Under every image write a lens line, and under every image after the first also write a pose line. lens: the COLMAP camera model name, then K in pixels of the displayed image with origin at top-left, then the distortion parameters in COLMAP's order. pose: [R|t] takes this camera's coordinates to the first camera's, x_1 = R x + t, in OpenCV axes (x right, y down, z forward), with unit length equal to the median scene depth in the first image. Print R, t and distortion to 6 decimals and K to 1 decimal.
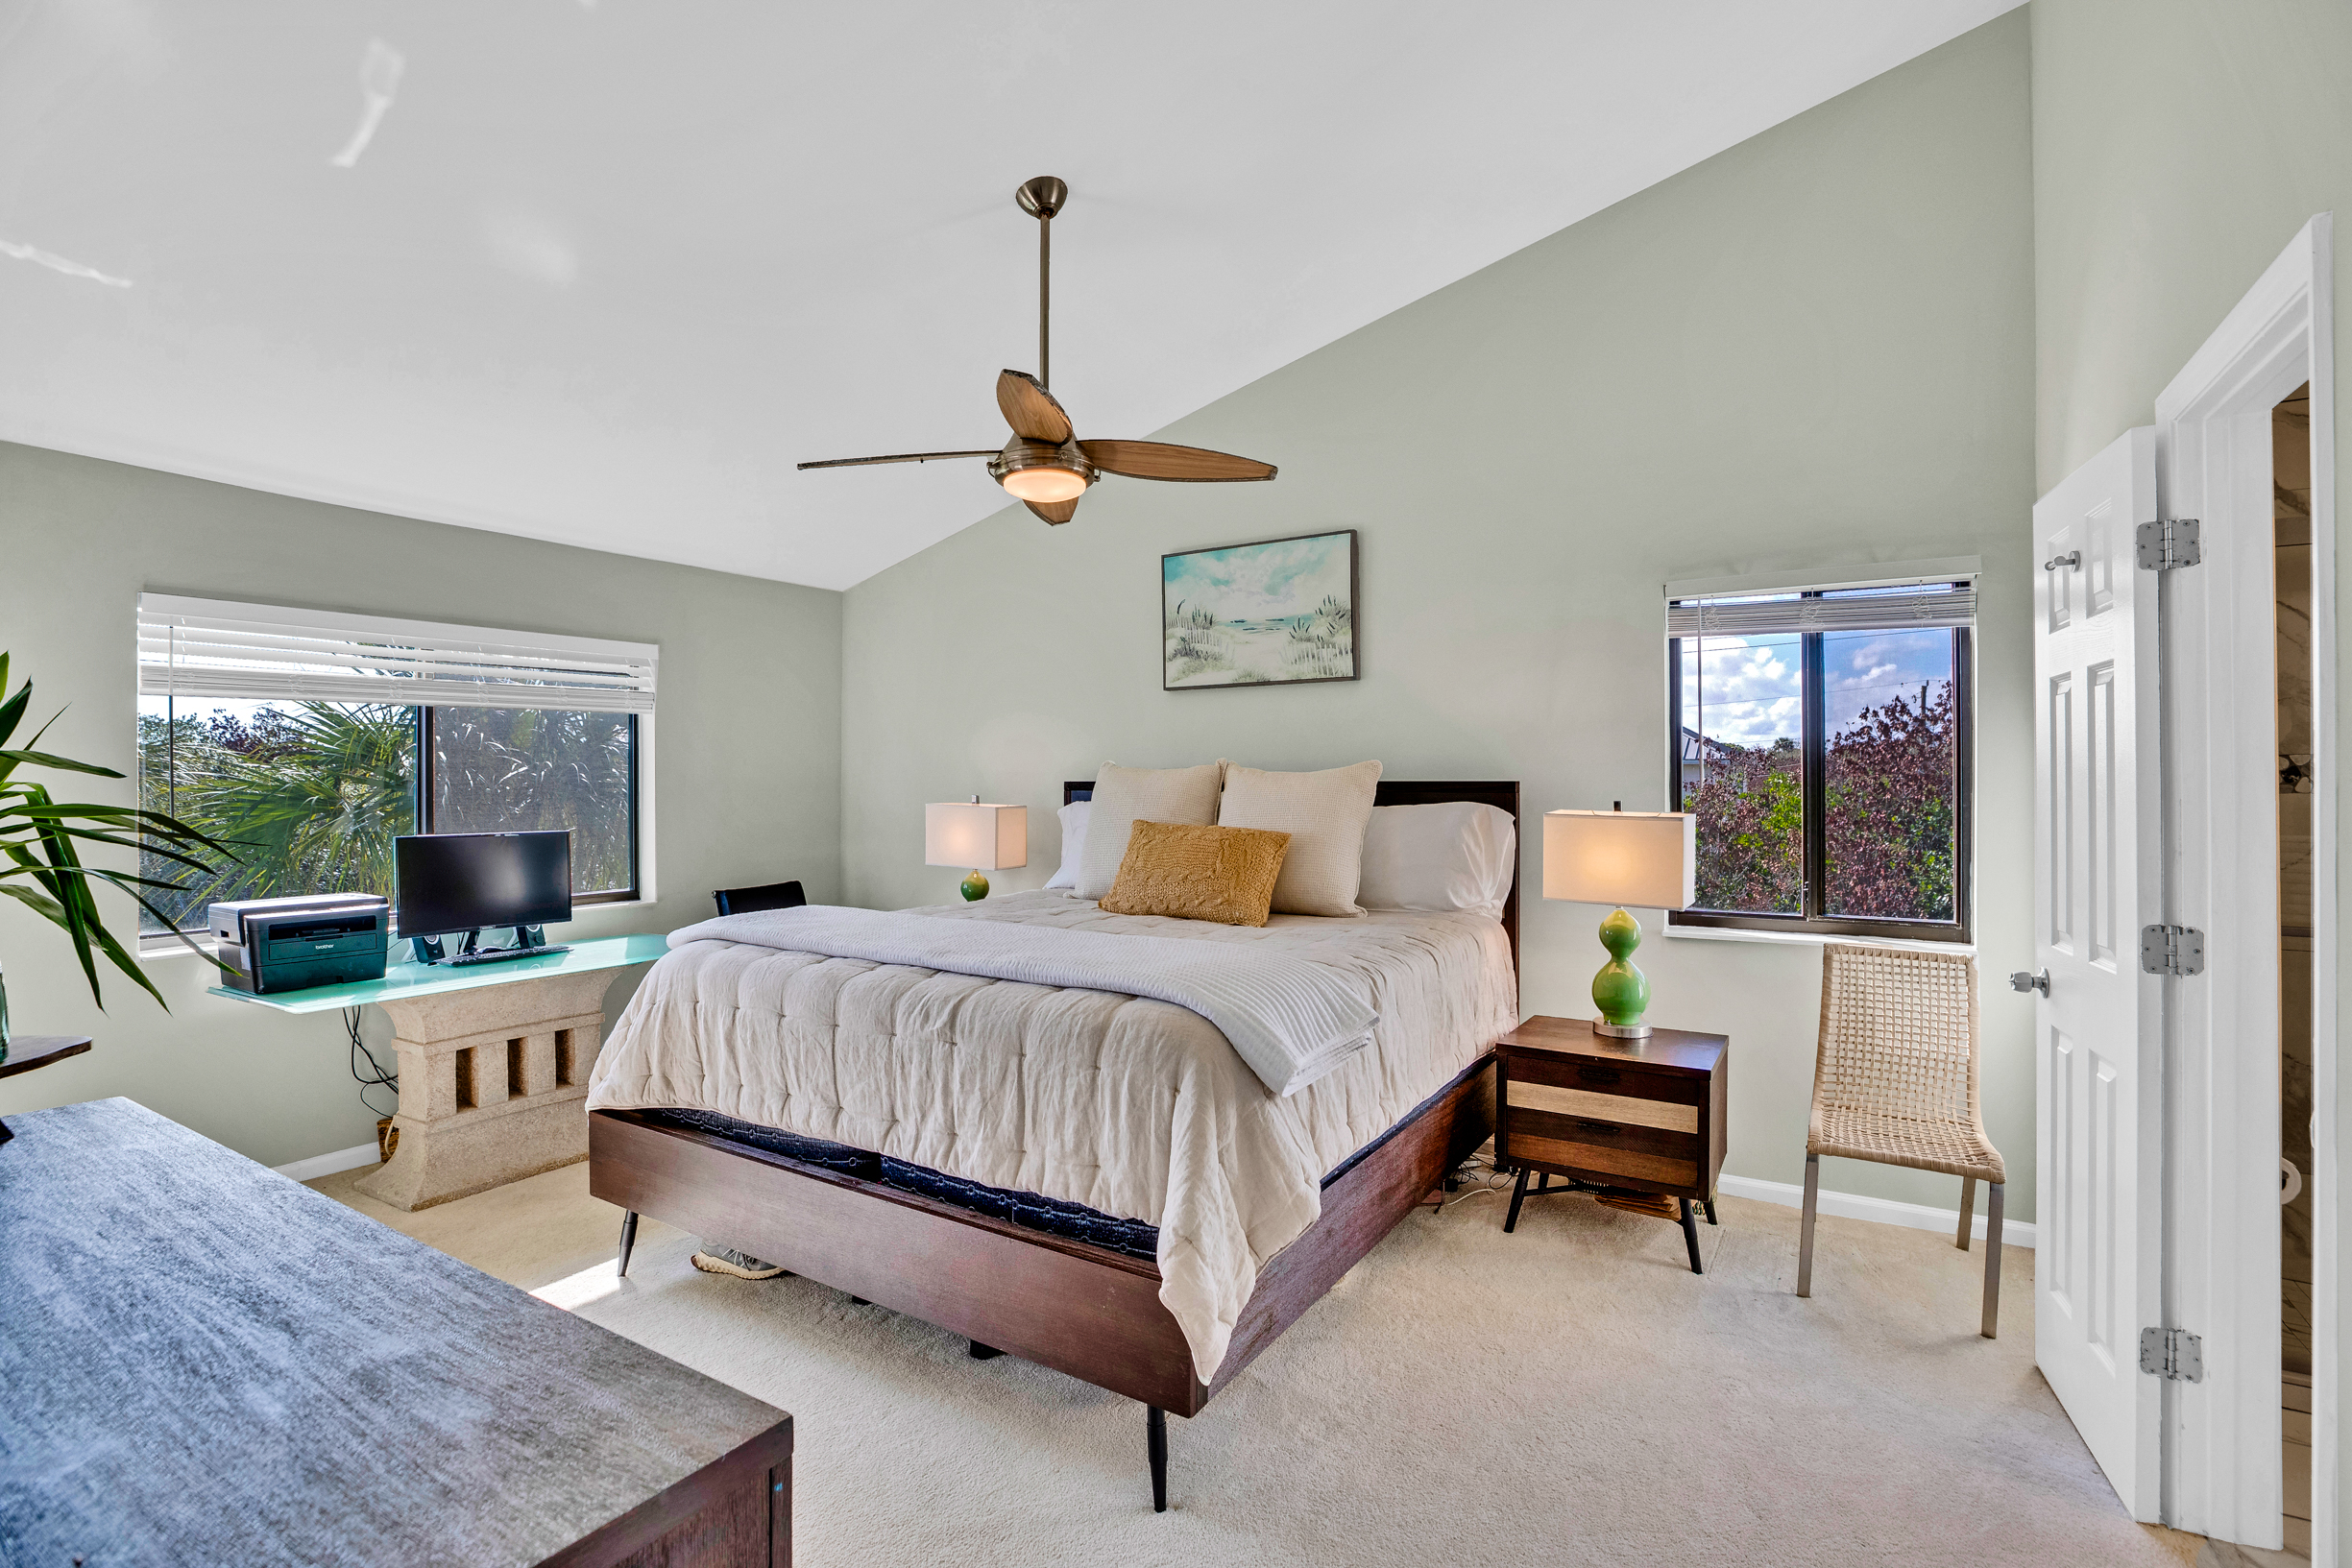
lens RADIAL K [[1082.8, 0, 1176.0], [0, 1082.8, 784.0], [0, 0, 1]] dist [-0.020163, 0.007724]
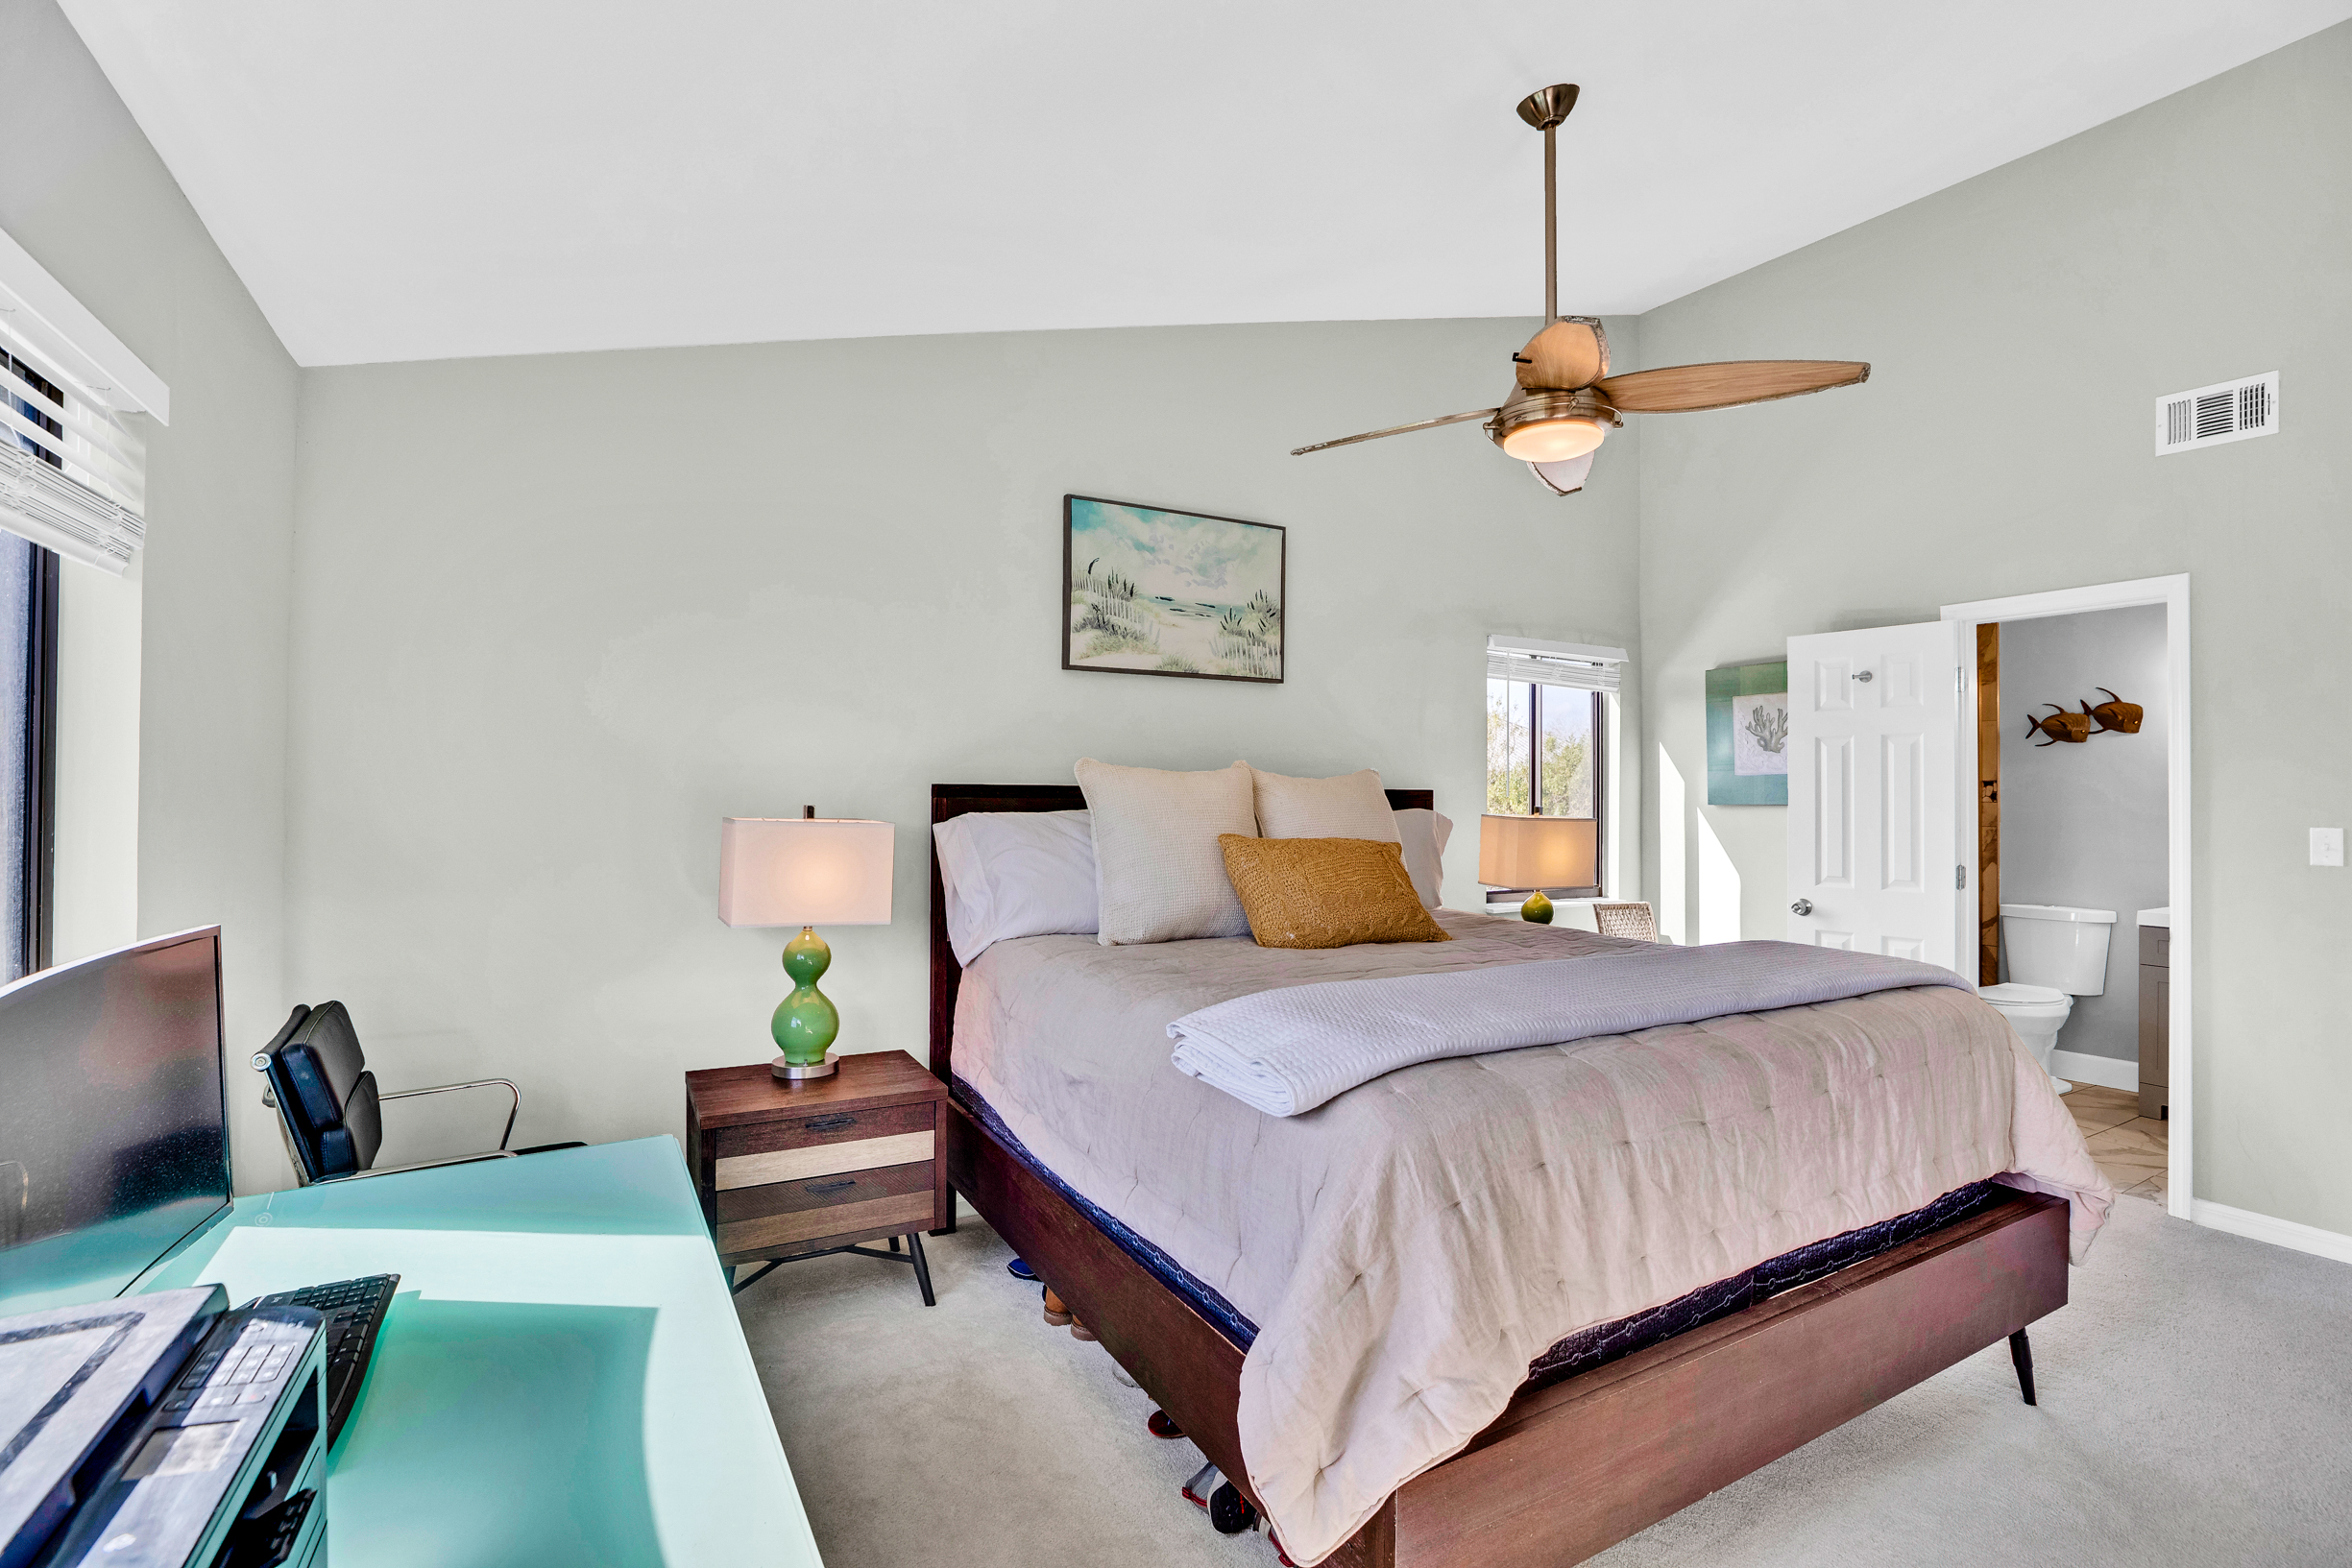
lens RADIAL K [[1082.8, 0, 1176.0], [0, 1082.8, 784.0], [0, 0, 1]] dist [-0.020163, 0.007724]
pose [[0.467744, 0.009848, 0.883809, -0.714418], [-0.006291, 0.999950, -0.007813, 0.002595], [-0.883841, -0.001906, 0.467783, 0.612896]]
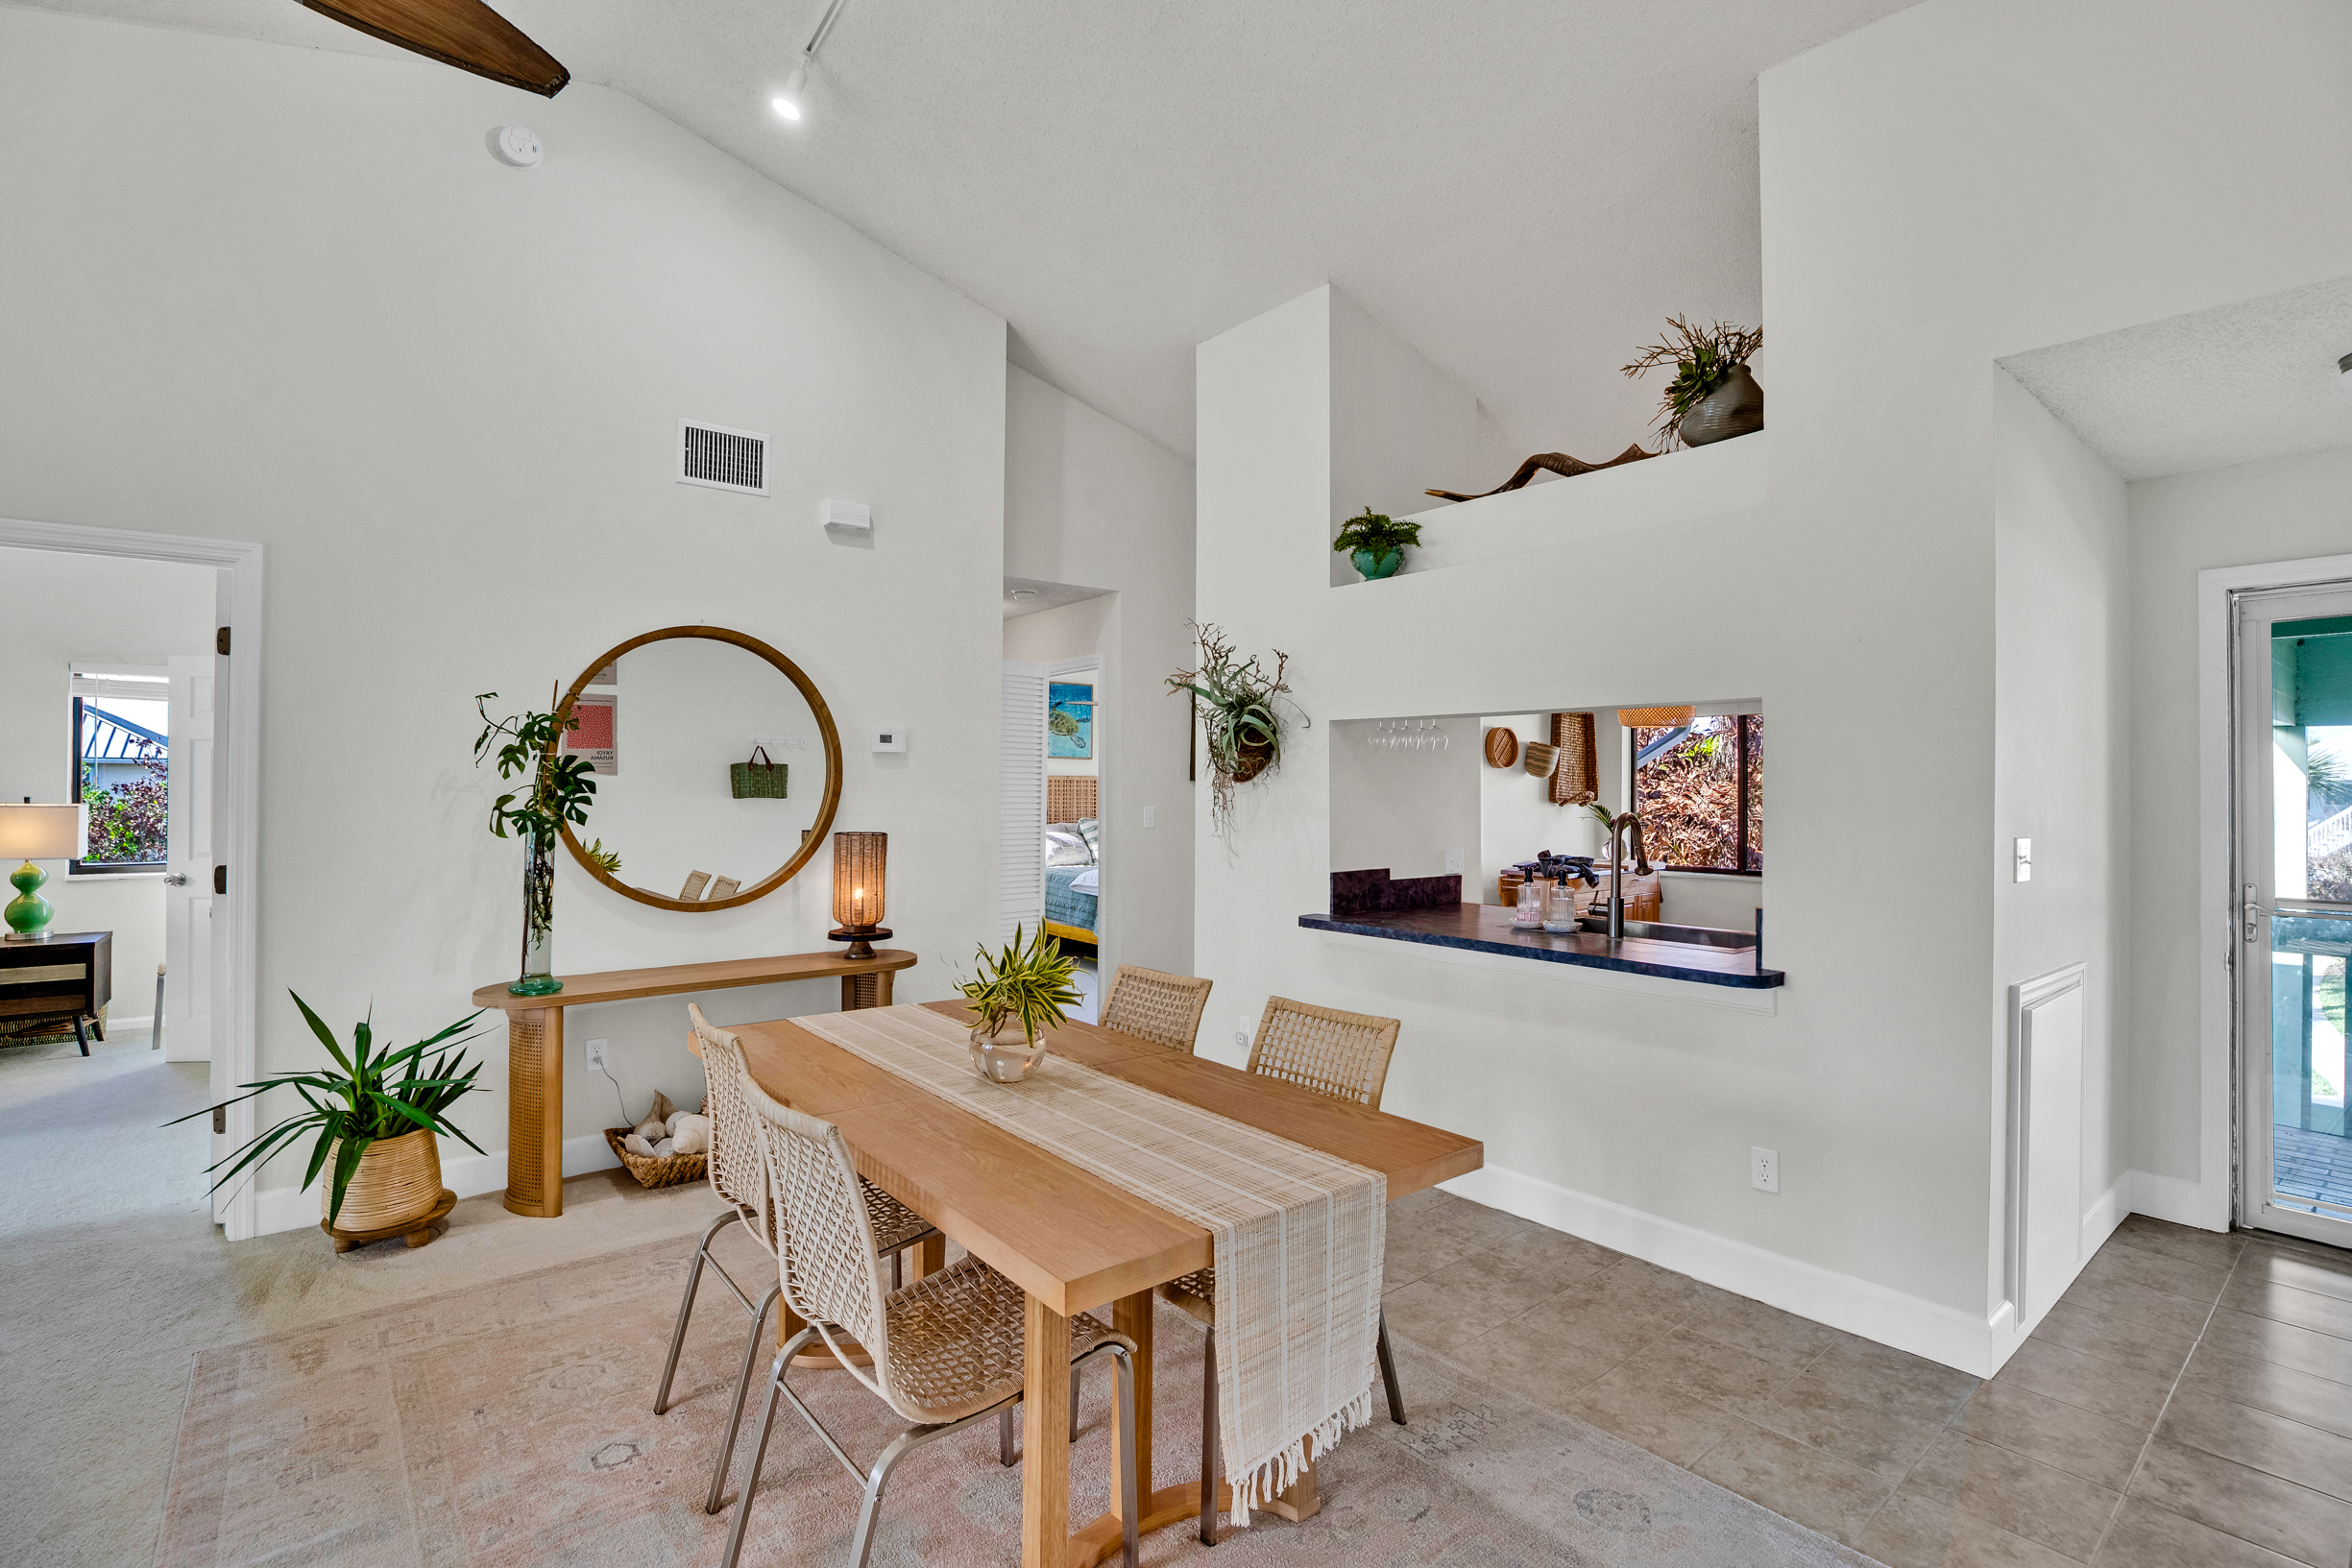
lens RADIAL K [[1082.8, 0, 1176.0], [0, 1082.8, 784.0], [0, 0, 1]] dist [-0.020163, 0.007724]
pose [[0.350989, 0.008384, 0.936342, -0.394892], [-0.002691, 0.999965, -0.007945, 0.003447], [-0.936376, 0.000269, 0.350999, -0.952570]]
